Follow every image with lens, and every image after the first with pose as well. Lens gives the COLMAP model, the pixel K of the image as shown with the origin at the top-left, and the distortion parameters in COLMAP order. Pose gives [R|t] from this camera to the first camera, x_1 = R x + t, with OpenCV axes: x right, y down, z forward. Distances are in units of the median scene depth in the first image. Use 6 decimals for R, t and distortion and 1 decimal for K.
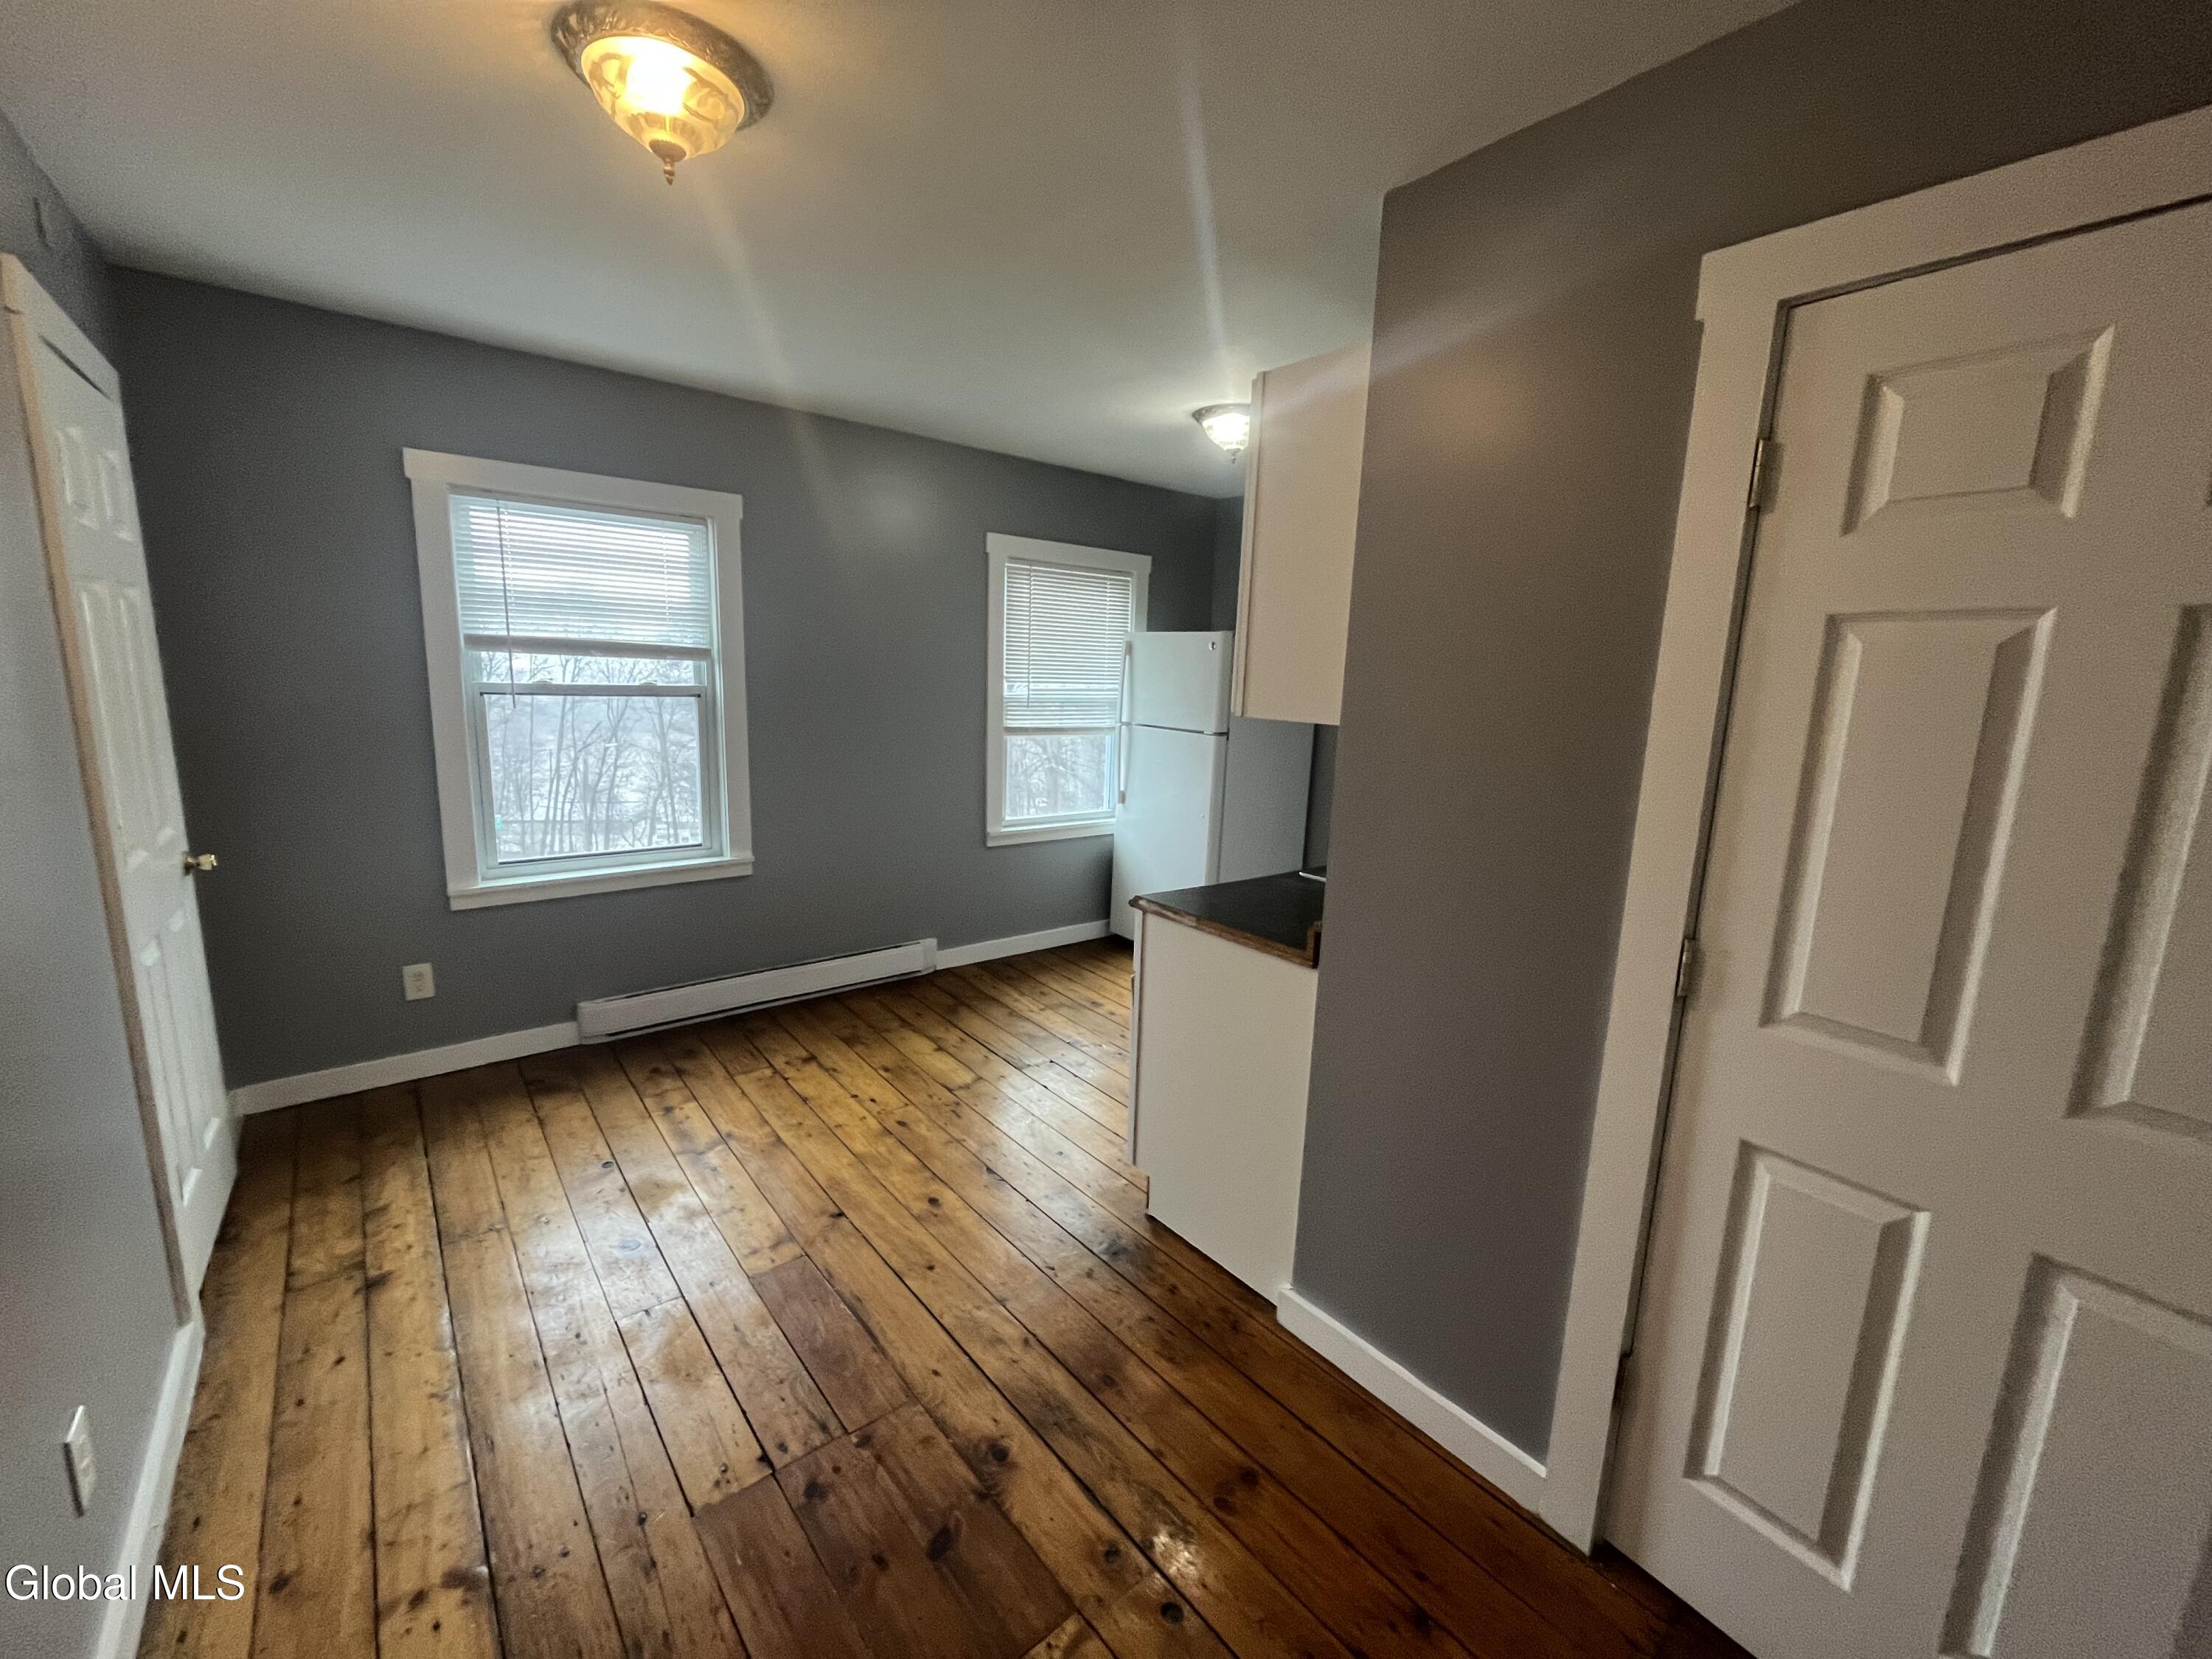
lens RADIAL K [[902.2, 0, 1106.0], [0, 902.2, 829.5], [0, 0, 1]] dist [-0.002114, 0.000596]
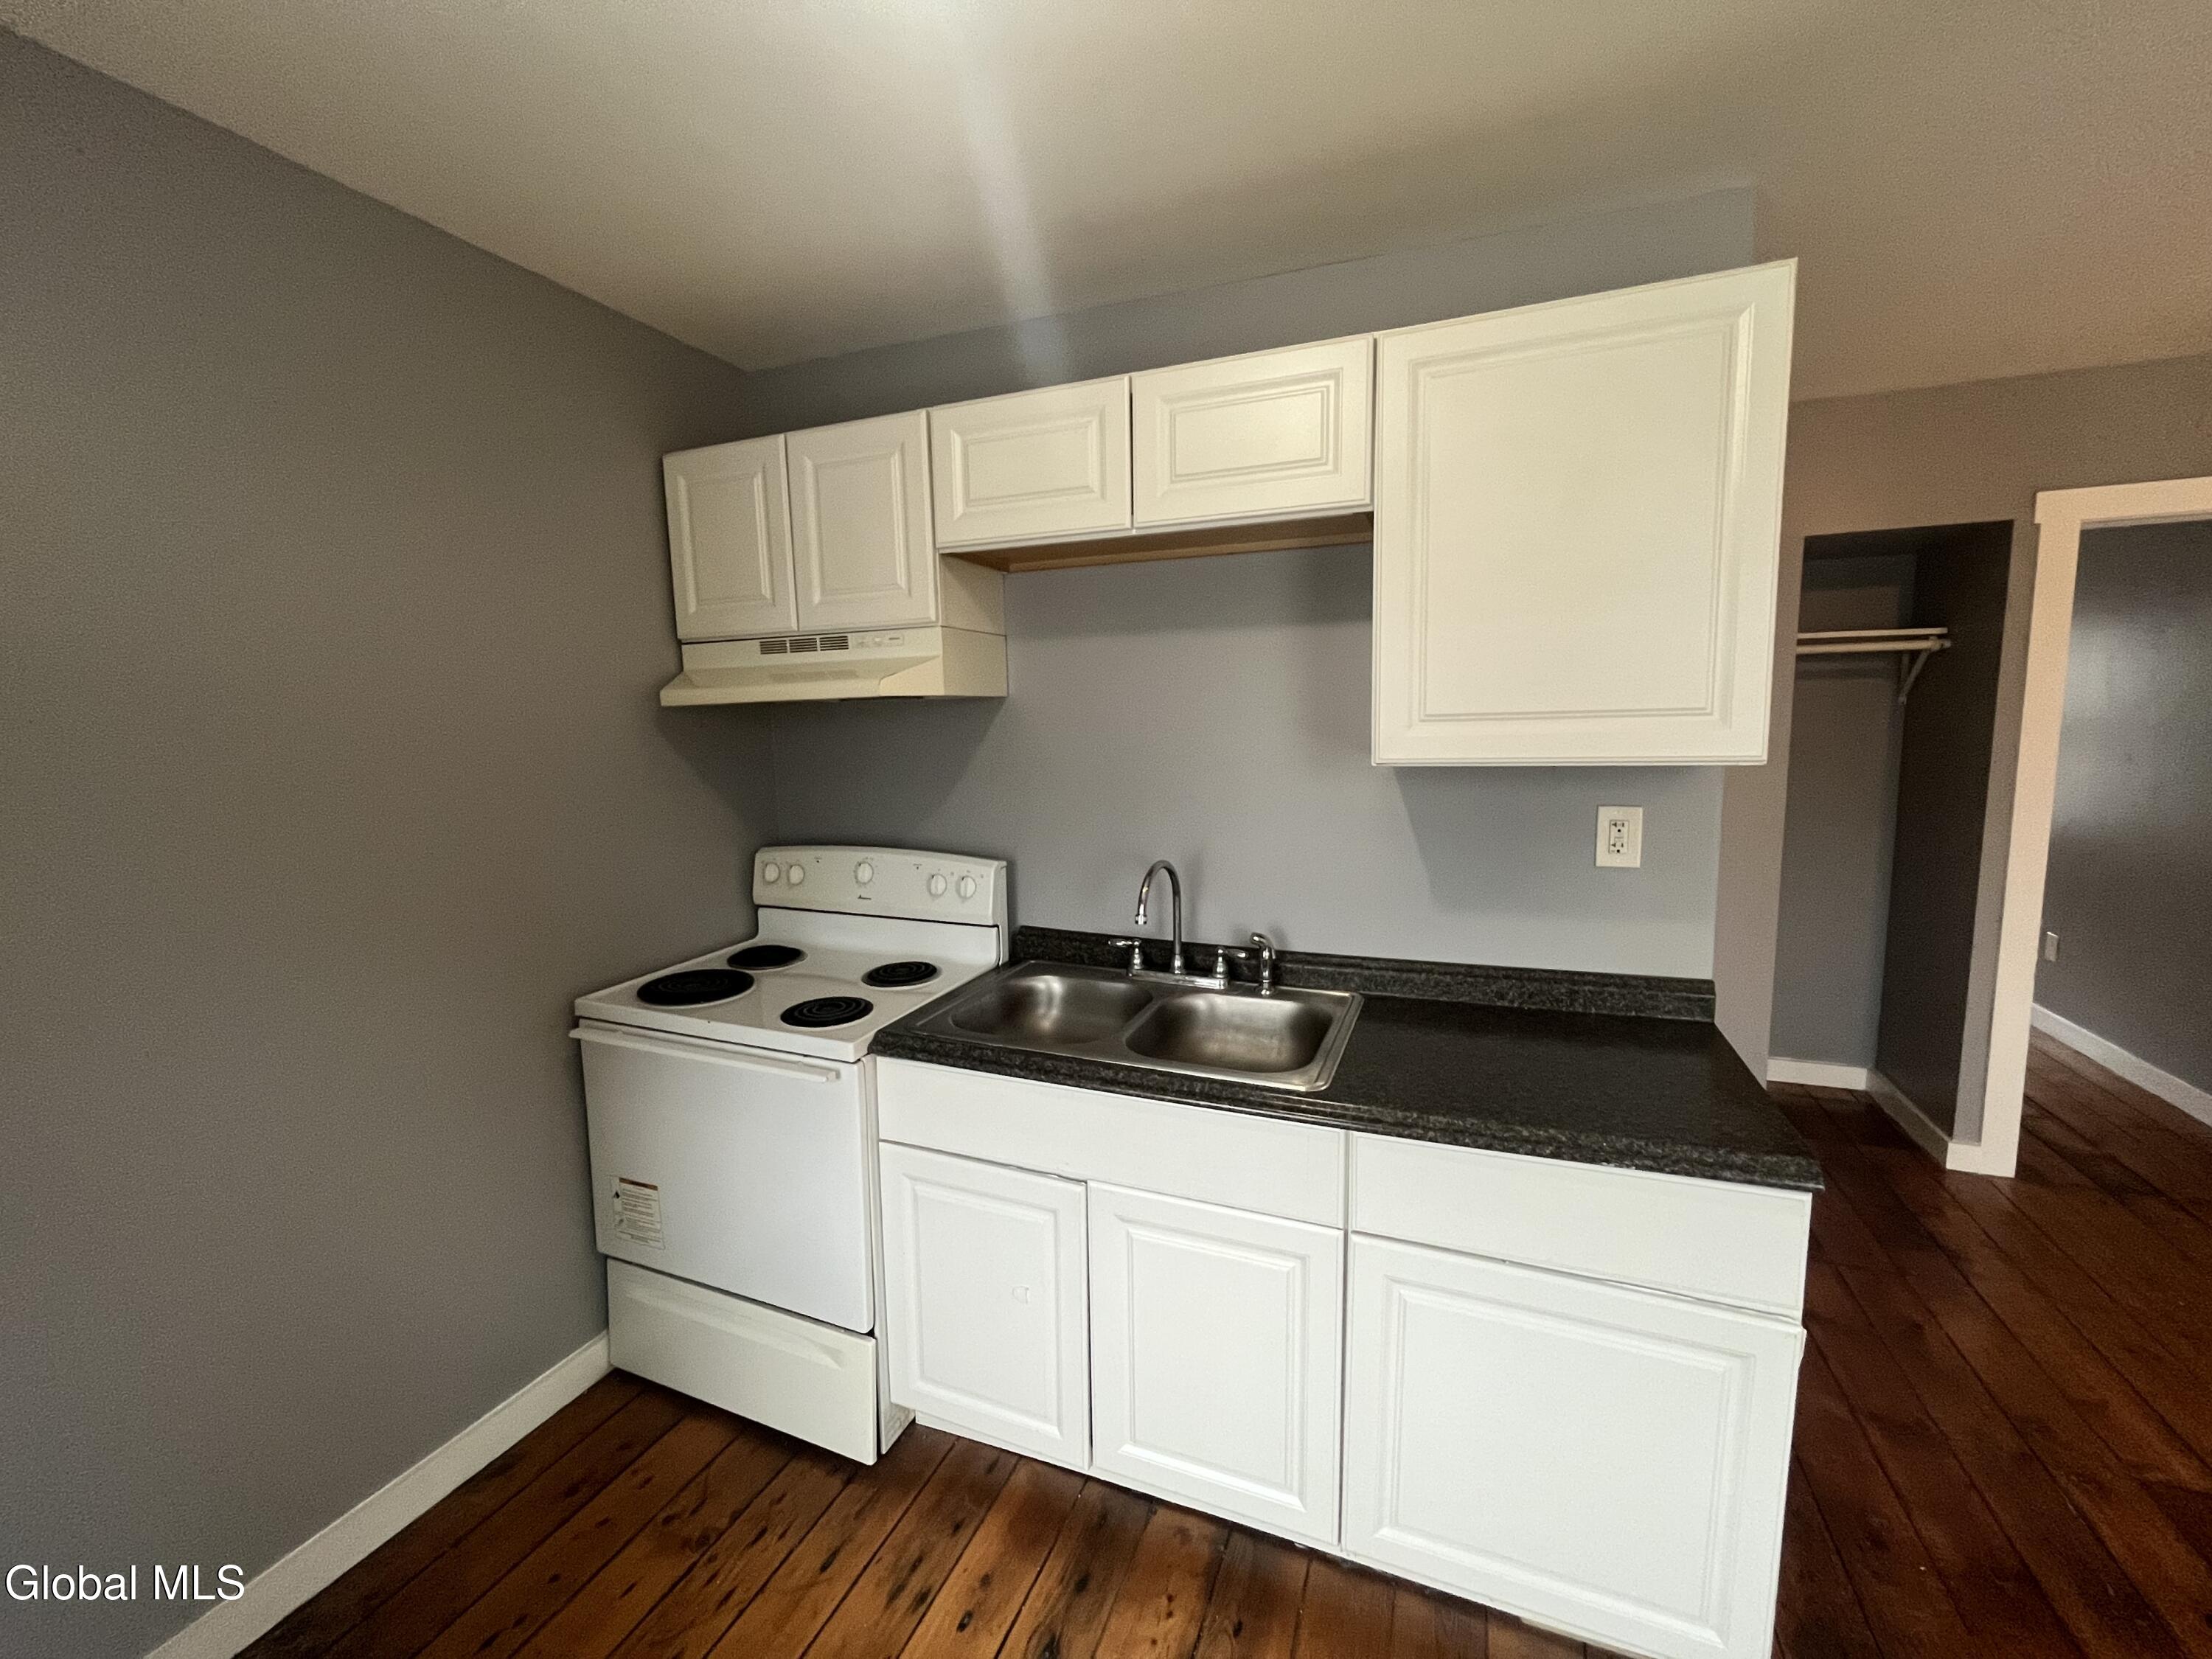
lens RADIAL K [[902.2, 0, 1106.0], [0, 902.2, 829.5], [0, 0, 1]] dist [-0.002114, 0.000596]
pose [[-0.480846, -0.127839, 0.867435, -0.207057], [0.155691, 0.961144, 0.227954, -0.308975], [-0.862872, 0.244663, -0.442259, 1.719814]]
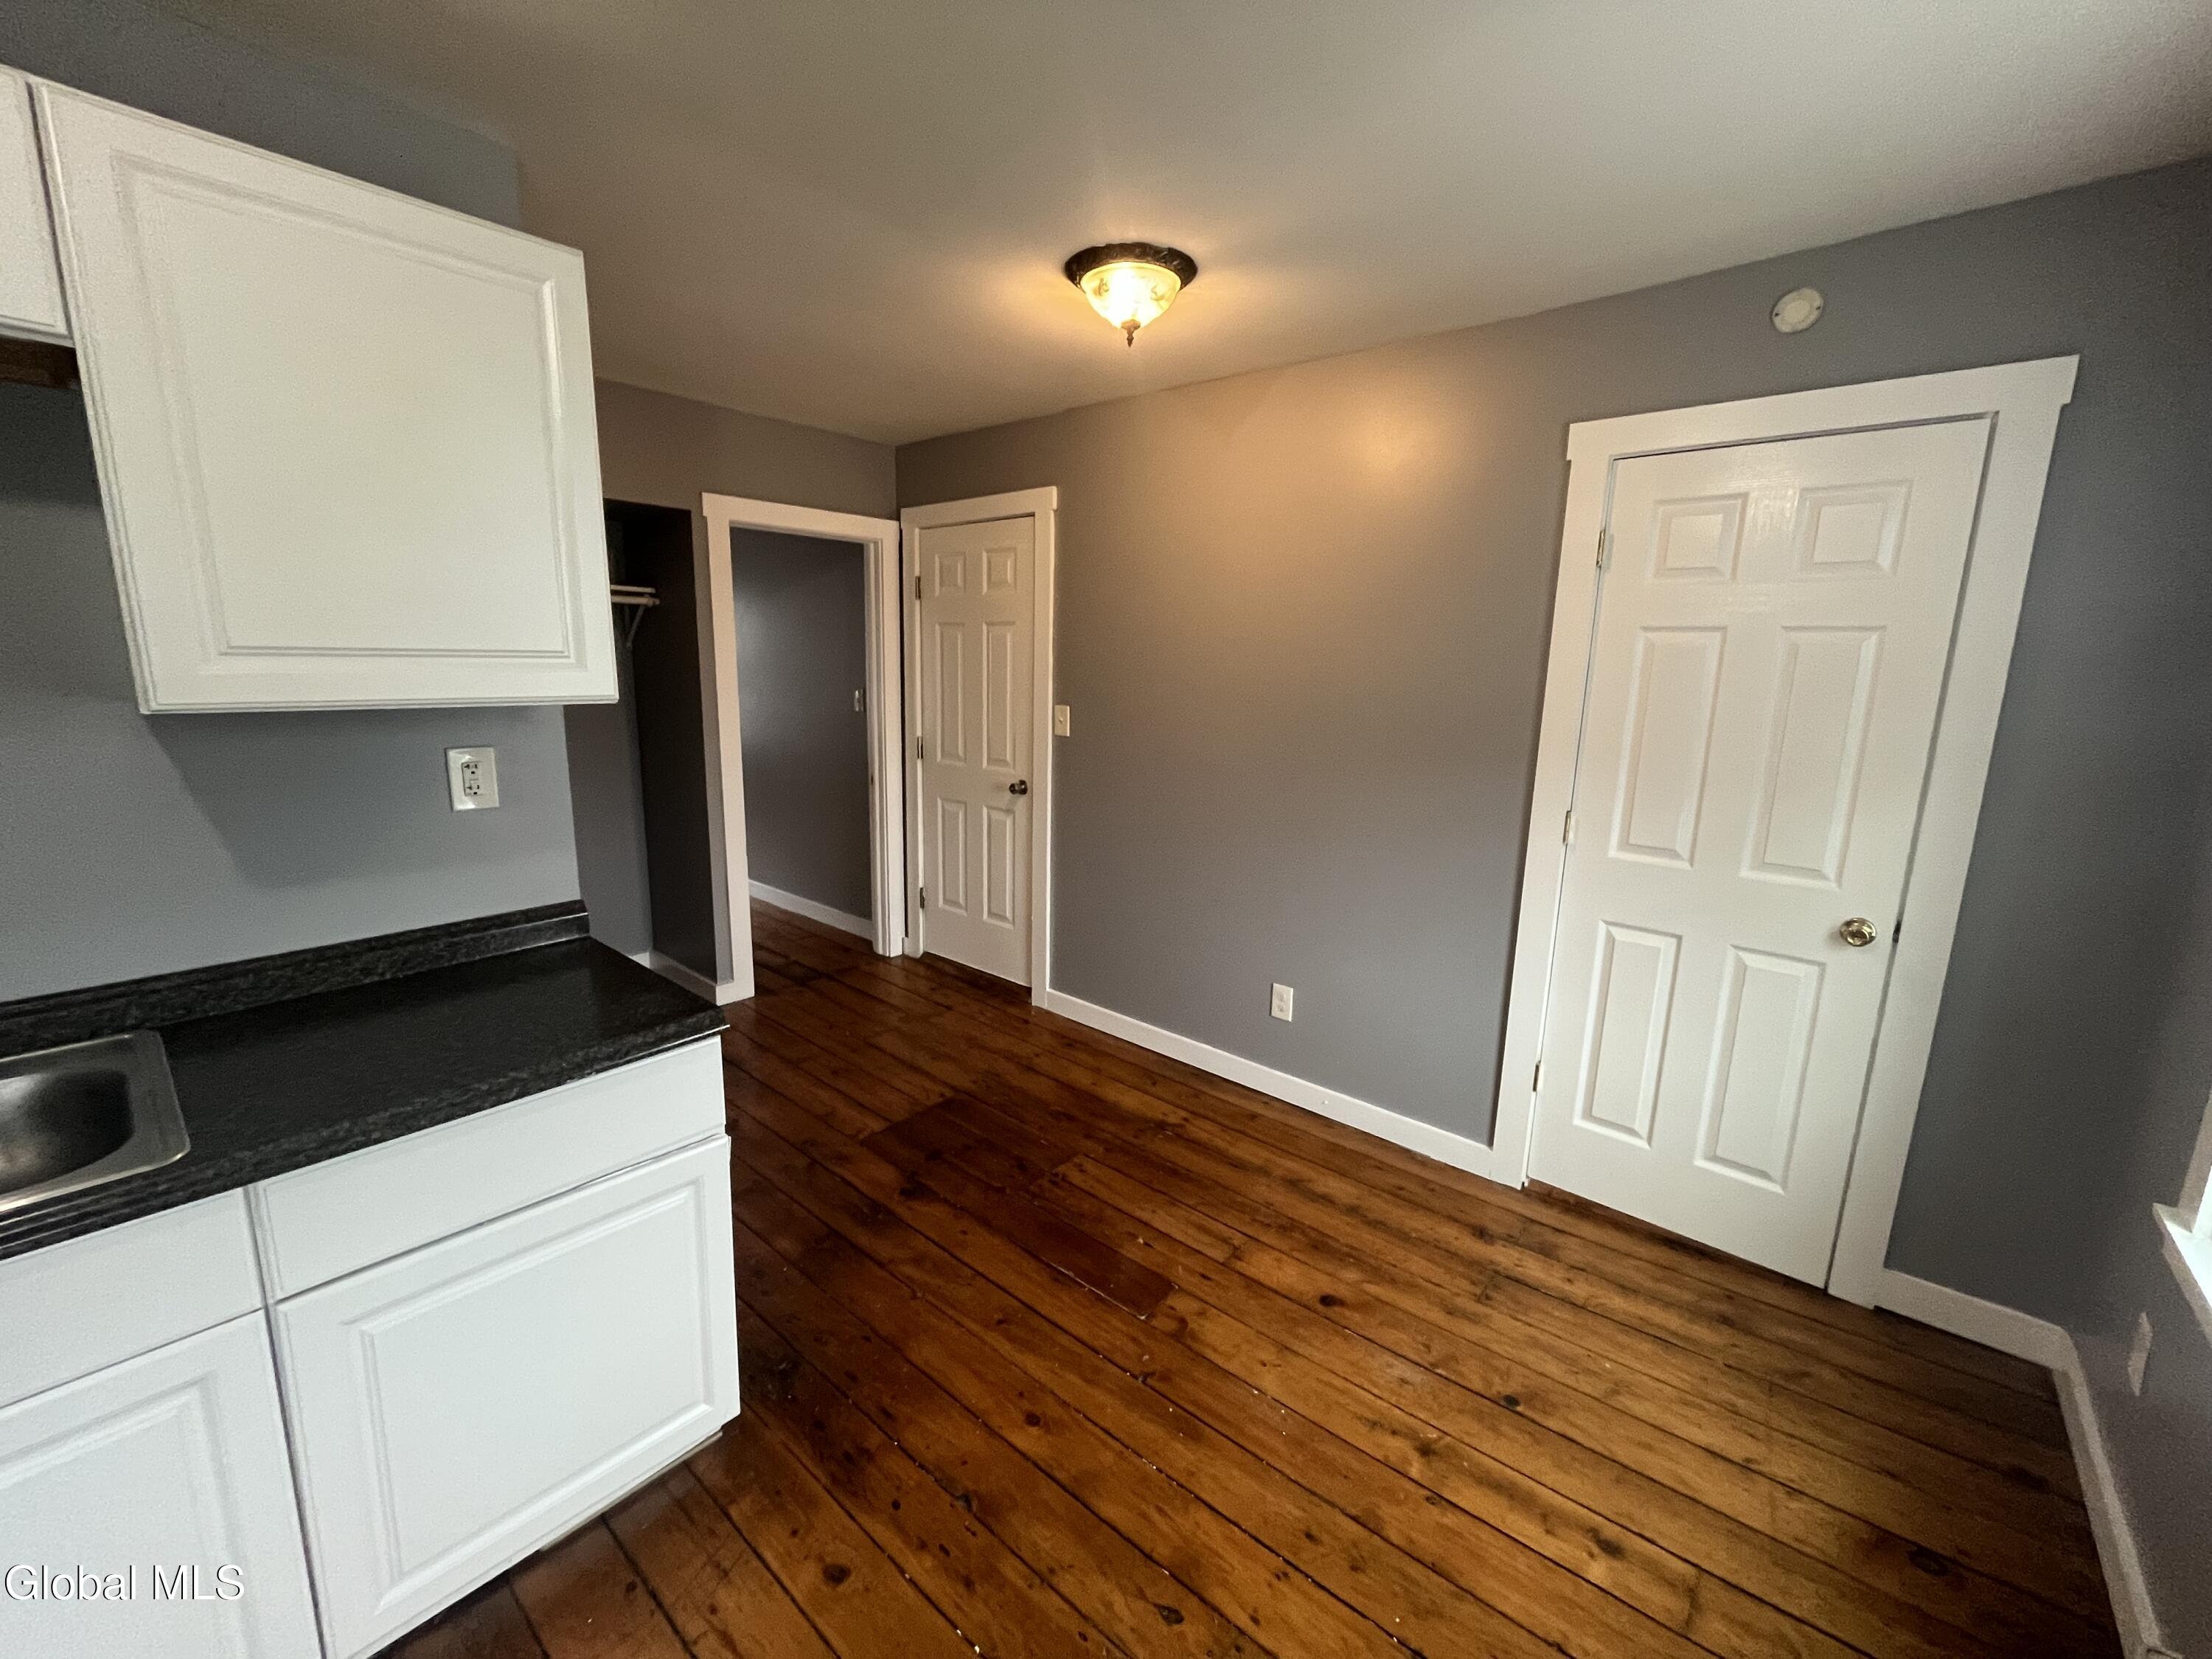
lens RADIAL K [[896.8, 0, 1107.6], [0, 896.8, 830.0], [0, 0, 1]] dist [-0.002510, -0.000313]
pose [[-0.983227, -0.020350, -0.181245, -0.135247], [-0.083257, 0.934251, 0.346761, -0.325514], [0.162272, 0.356035, -0.920275, 1.803450]]
